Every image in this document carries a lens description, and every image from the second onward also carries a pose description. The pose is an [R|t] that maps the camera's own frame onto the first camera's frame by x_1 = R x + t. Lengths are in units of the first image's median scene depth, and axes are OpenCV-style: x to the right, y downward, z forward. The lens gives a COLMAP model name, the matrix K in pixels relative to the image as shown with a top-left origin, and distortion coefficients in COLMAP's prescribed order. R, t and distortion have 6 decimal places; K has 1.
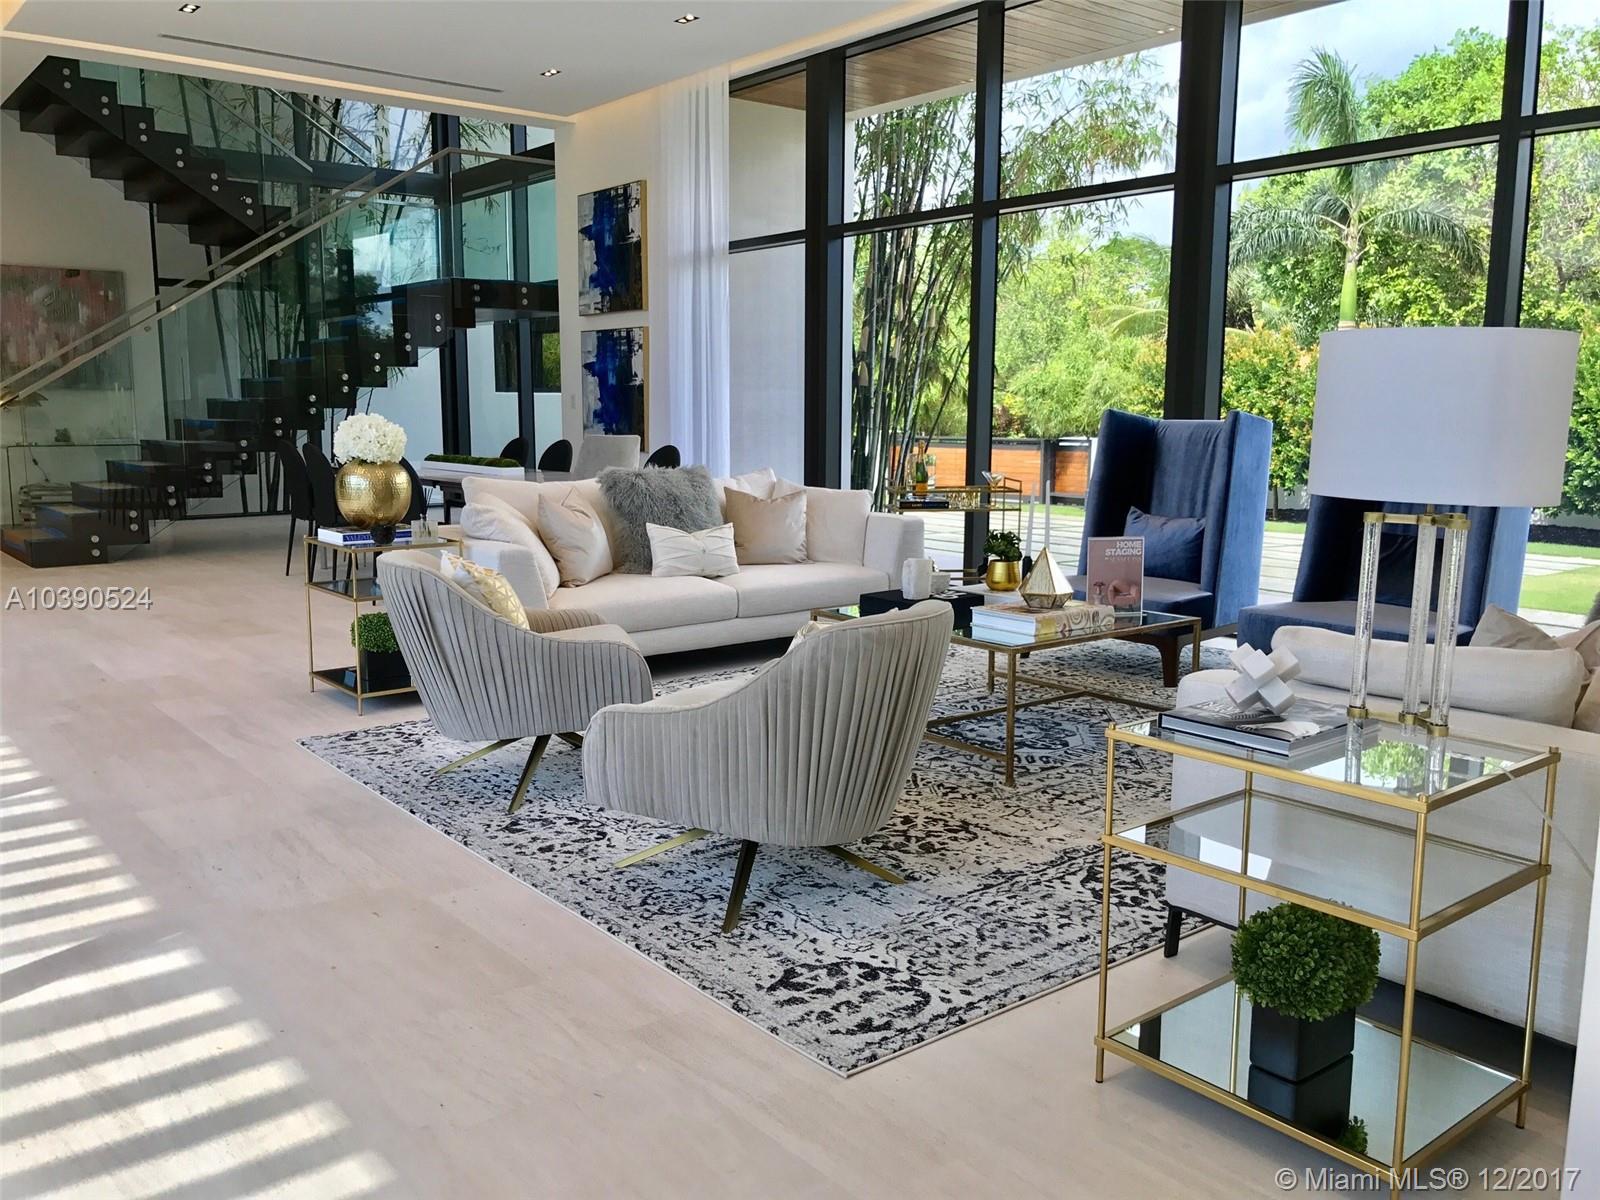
lens RADIAL K [[1290.4, 0, 762.4], [0, 1290.4, 602.8], [0, 0, 1]] dist [0.058677, -0.090749]
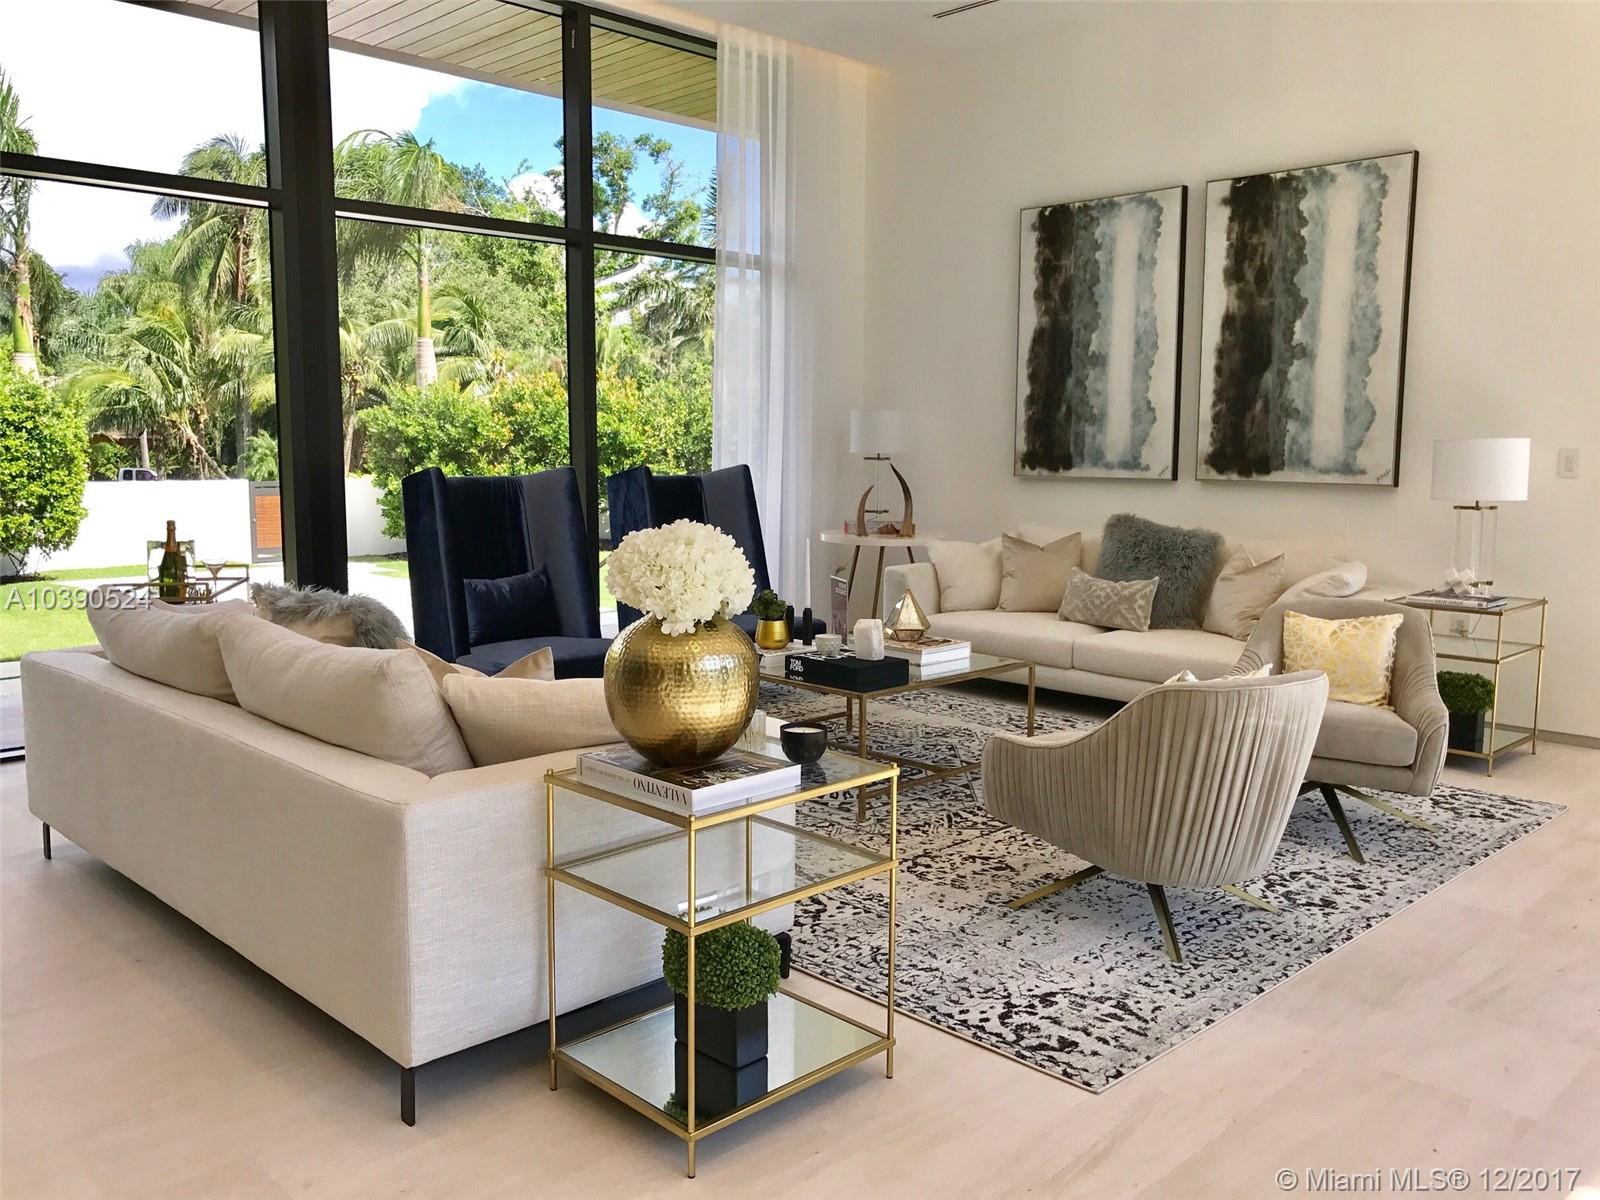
lens RADIAL K [[1341.7, 0, 800.0], [0, 1341.7, 600.0], [0, 0, 1]] dist [0.002436, 0.015131]
pose [[-0.116254, -0.116651, 0.986346, -1.031101], [0.151803, 0.979325, 0.133713, -0.225519], [-0.981550, 0.165275, -0.096142, 1.335030]]
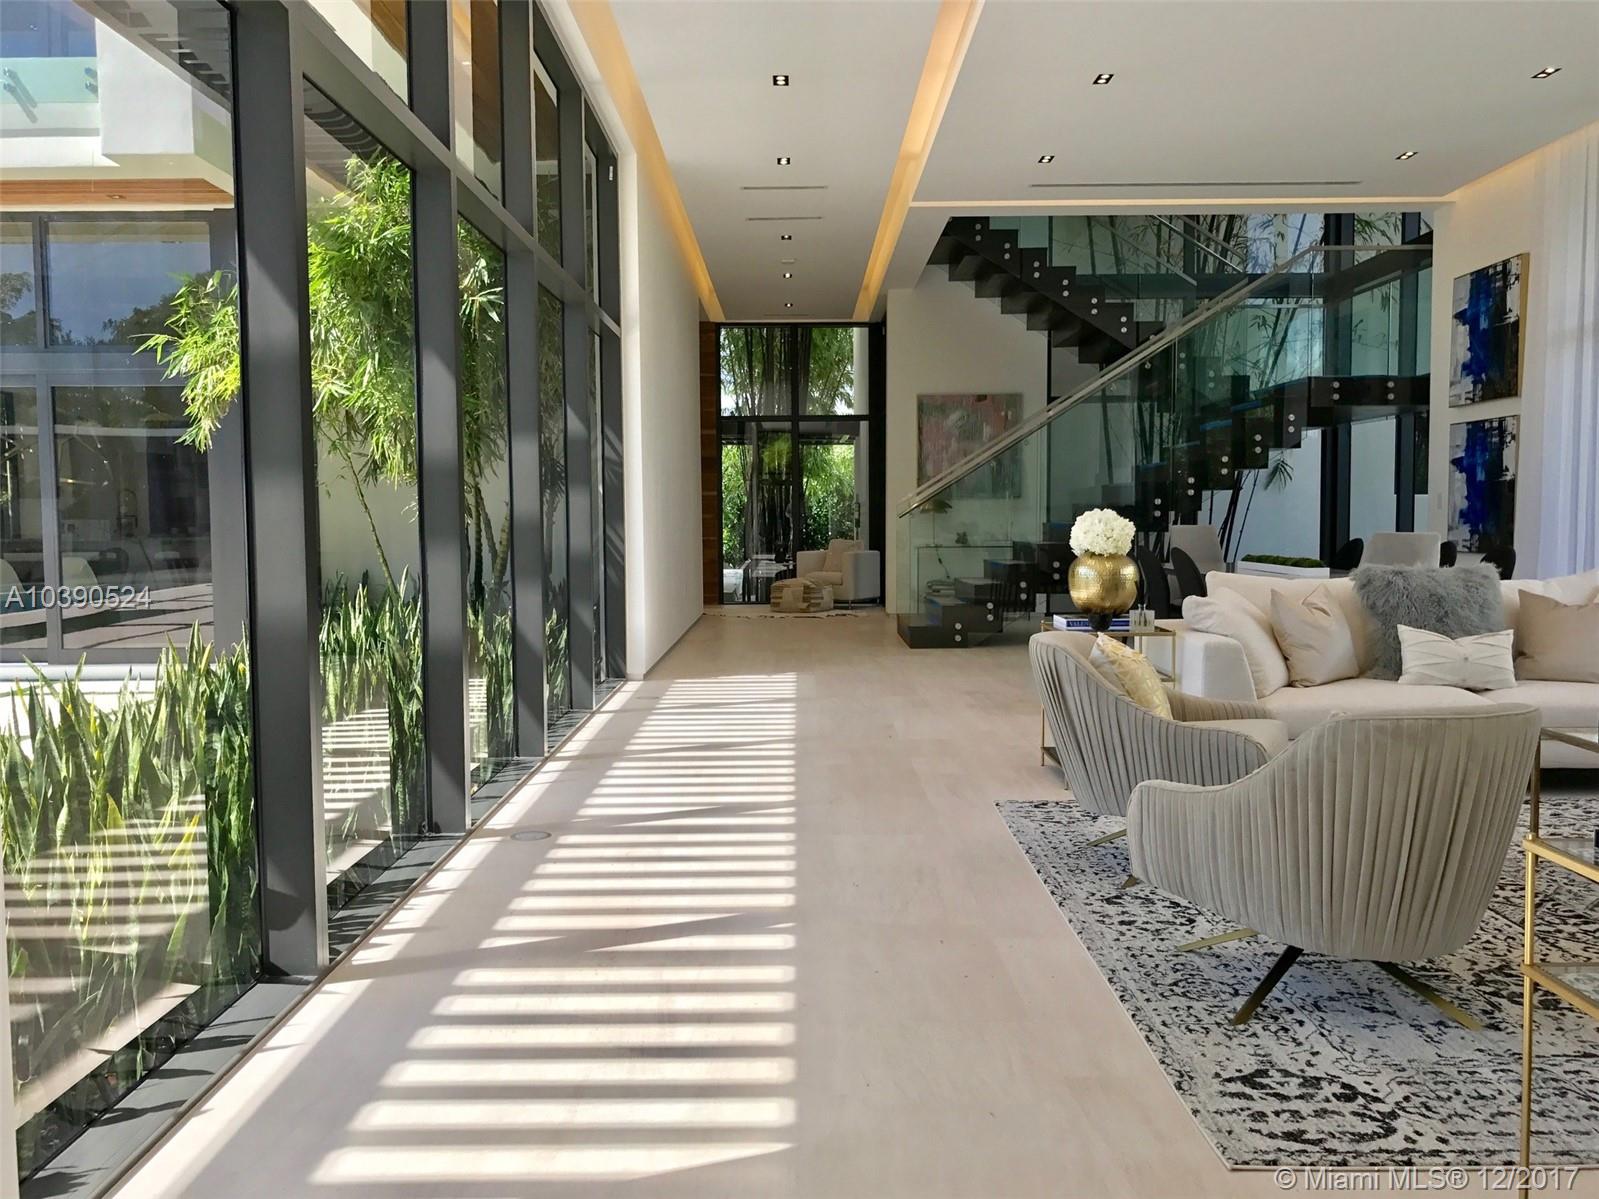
lens RADIAL K [[1340.9, 0, 799.5], [0, 1340.9, 599.5], [0, 0, 1]] dist [0.002436, 0.015131]
pose [[0.784155, 0.032060, -0.619736, 0.245438], [-0.086479, 0.994566, -0.057971, 0.017800], [0.614510, 0.099052, 0.782666, -0.010963]]
